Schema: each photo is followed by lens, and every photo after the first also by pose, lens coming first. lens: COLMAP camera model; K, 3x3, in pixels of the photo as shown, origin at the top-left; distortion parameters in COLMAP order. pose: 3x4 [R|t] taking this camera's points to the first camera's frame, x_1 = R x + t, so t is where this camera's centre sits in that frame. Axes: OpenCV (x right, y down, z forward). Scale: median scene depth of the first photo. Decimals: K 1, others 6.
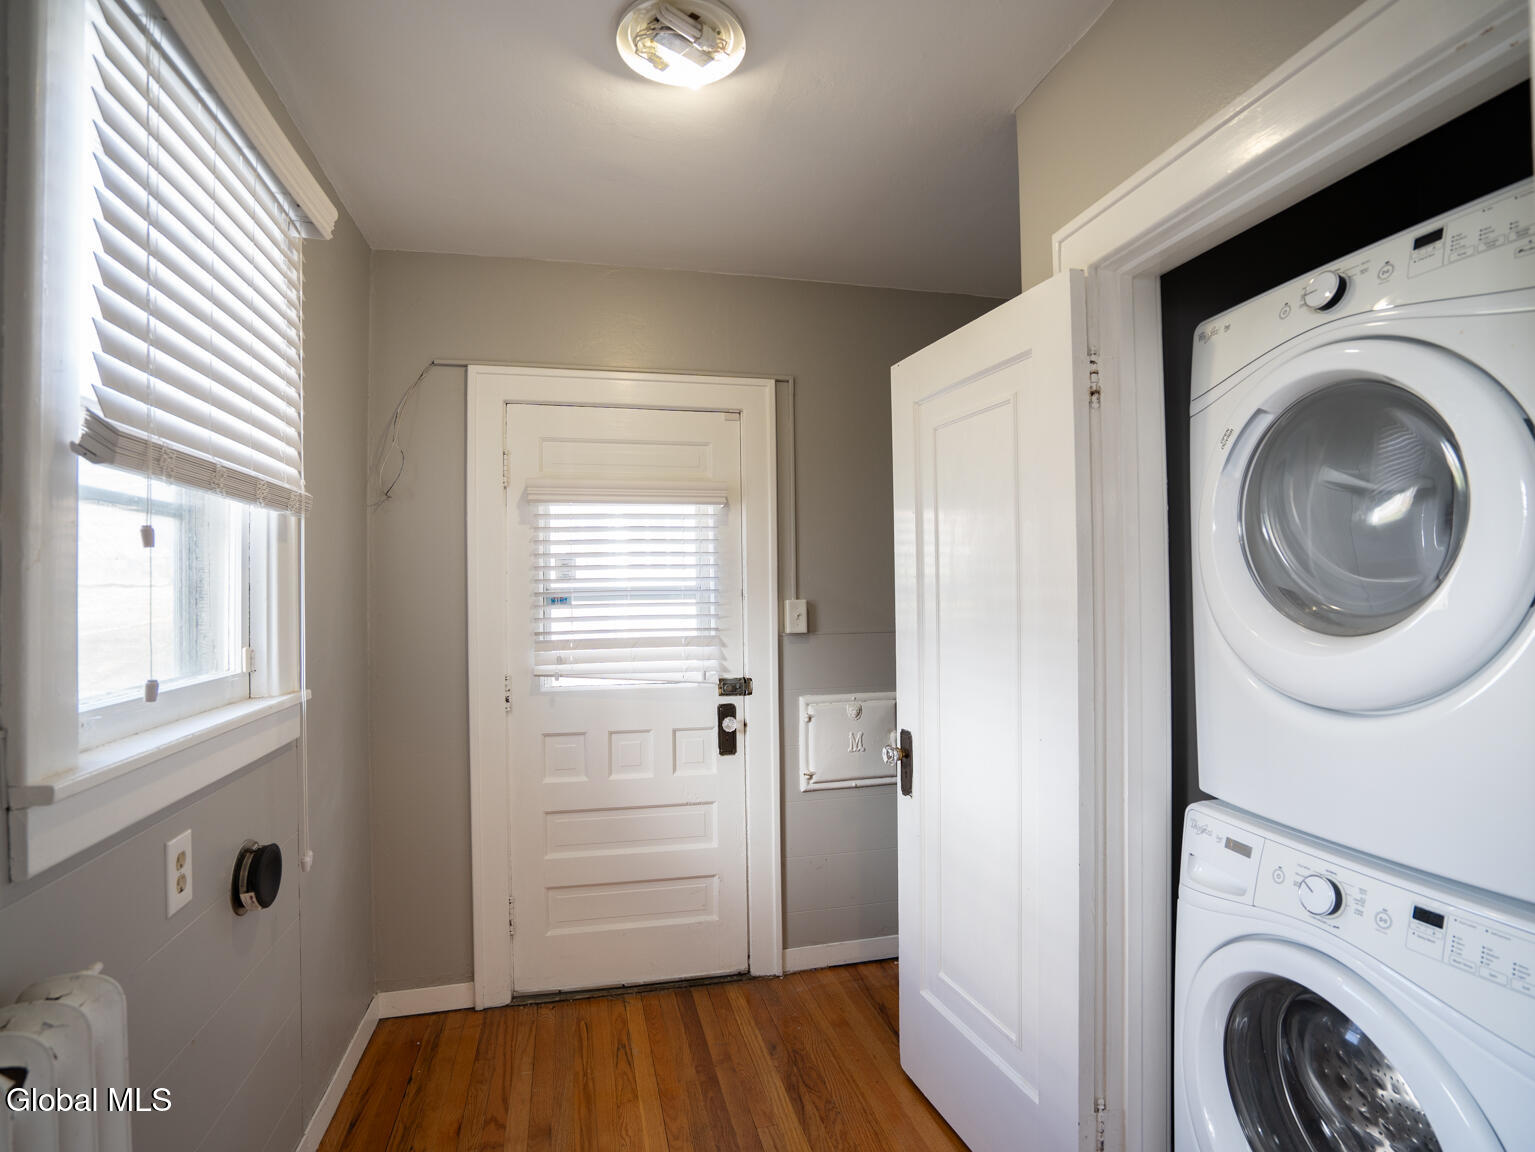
lens RADIAL K [[804.3, 0, 765.8], [0, 804.3, 579.5], [0, 0, 1]] dist [-0.067306, 0.027352]
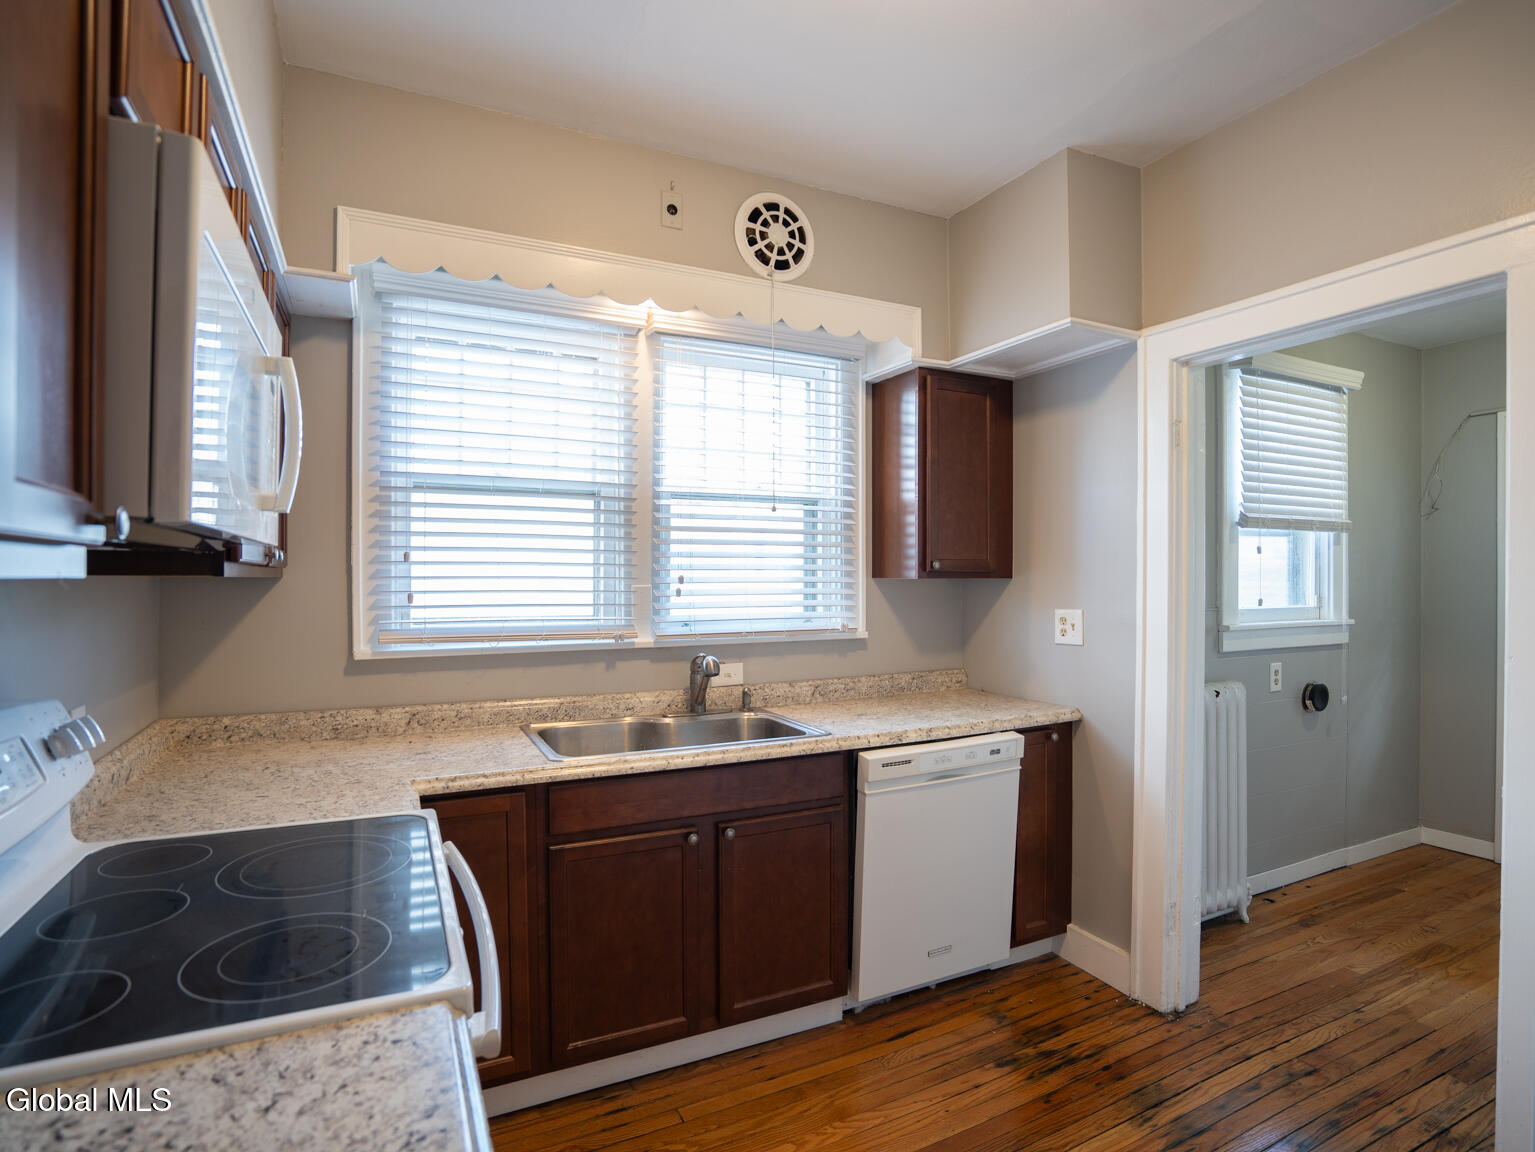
lens RADIAL K [[804.3, 0, 765.8], [0, 804.3, 579.5], [0, 0, 1]] dist [-0.067306, 0.027352]
pose [[0.217844, 0.021259, -0.975752, 1.177651], [-0.001035, 0.999767, 0.021551, -0.002660], [0.975983, -0.003685, 0.217816, -1.017737]]
